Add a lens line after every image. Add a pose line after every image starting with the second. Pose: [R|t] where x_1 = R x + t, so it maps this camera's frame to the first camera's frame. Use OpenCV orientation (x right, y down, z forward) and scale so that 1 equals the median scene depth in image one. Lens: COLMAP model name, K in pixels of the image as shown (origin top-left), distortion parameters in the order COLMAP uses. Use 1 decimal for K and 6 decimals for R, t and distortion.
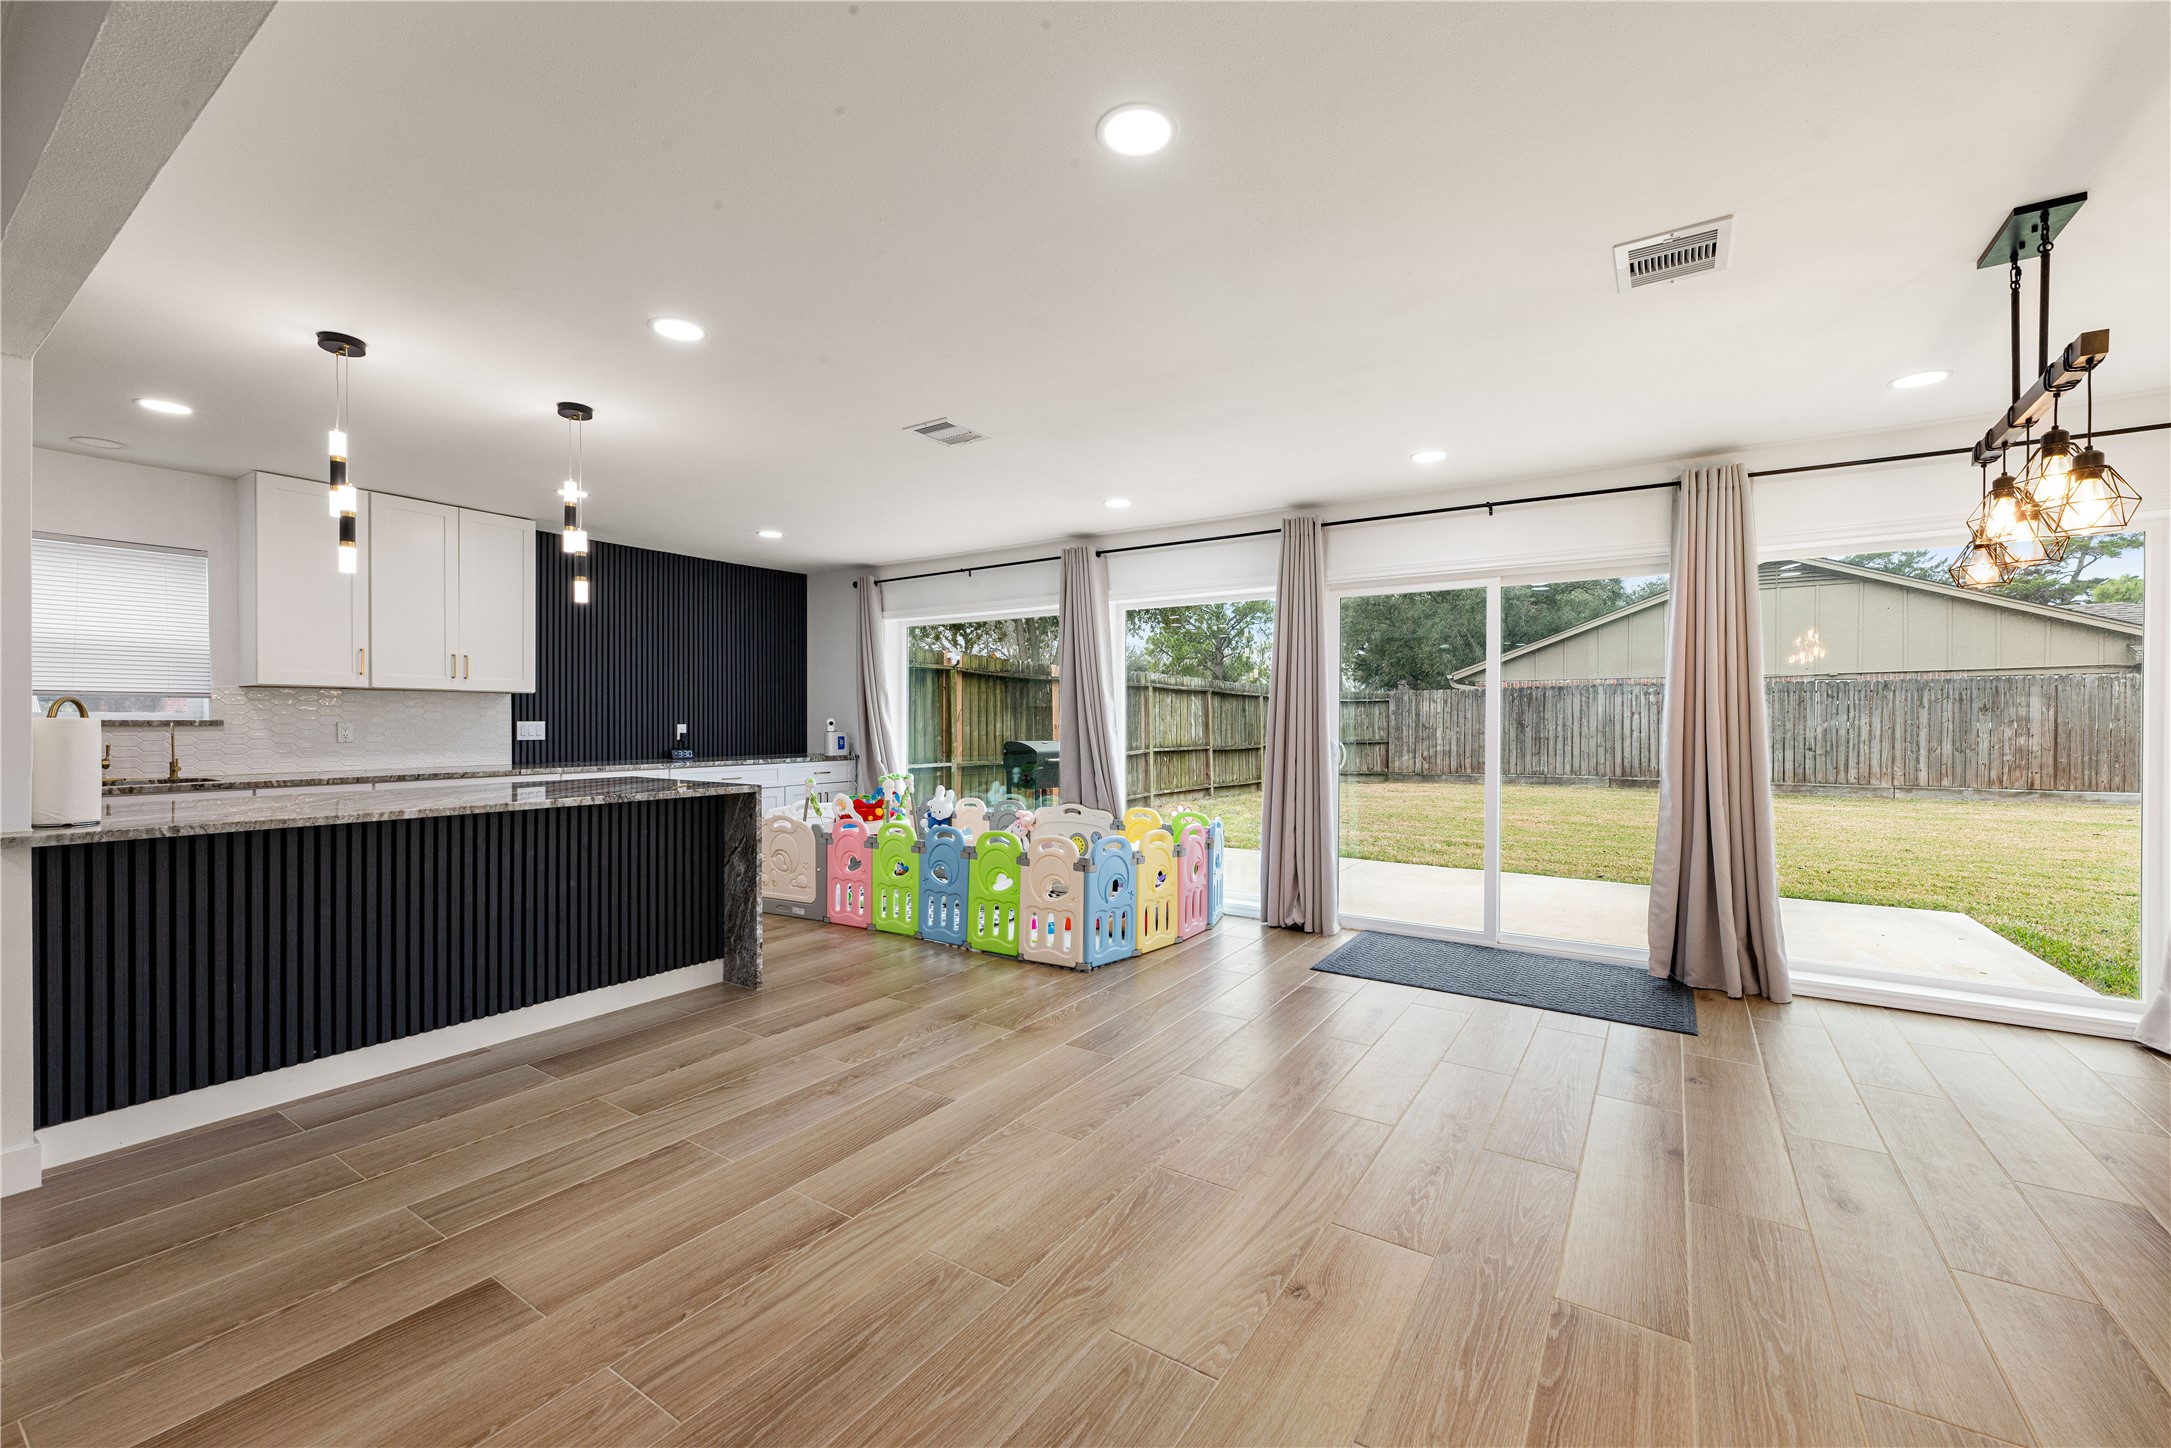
lens RADIAL K [[889.1, 0, 1090.1], [0, 889.1, 725.9], [0, 0, 1]] dist [-0.002629, -0.000180]
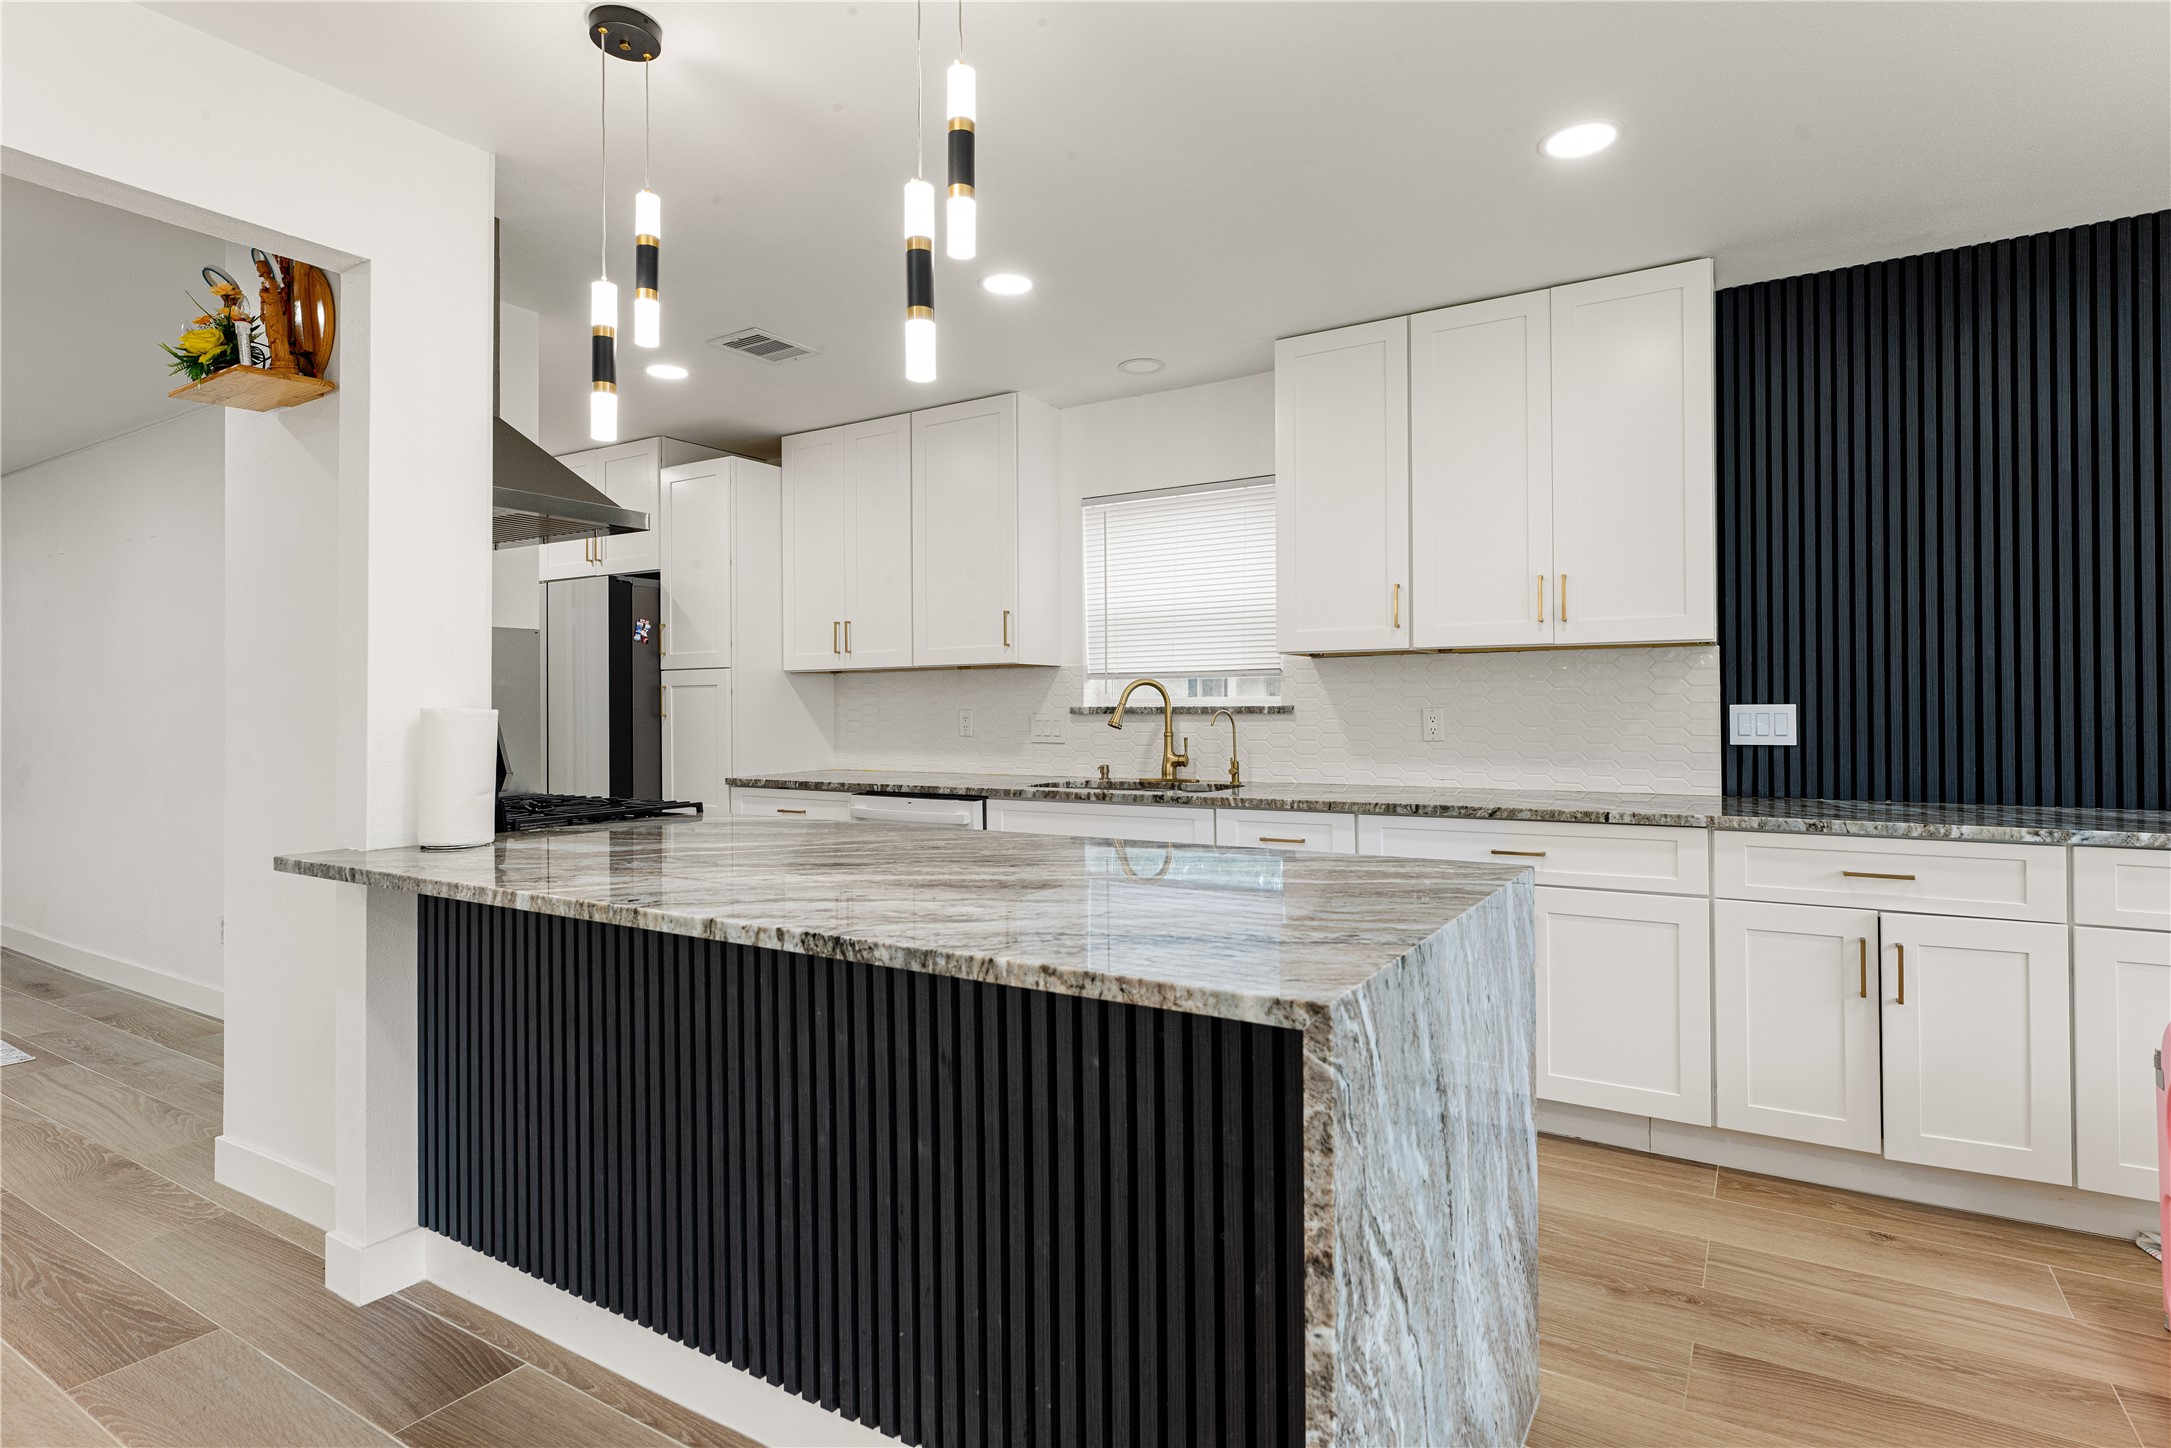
lens RADIAL K [[1108.2, 0, 1084.9], [0, 1108.2, 701.2], [0, 0, 1]] dist [0.001800, 0.000203]
pose [[0.029843, -0.006778, -0.999532, -0.093513], [0.001410, 0.999976, -0.006738, -0.004397], [0.999554, -0.001208, 0.029852, 0.833722]]
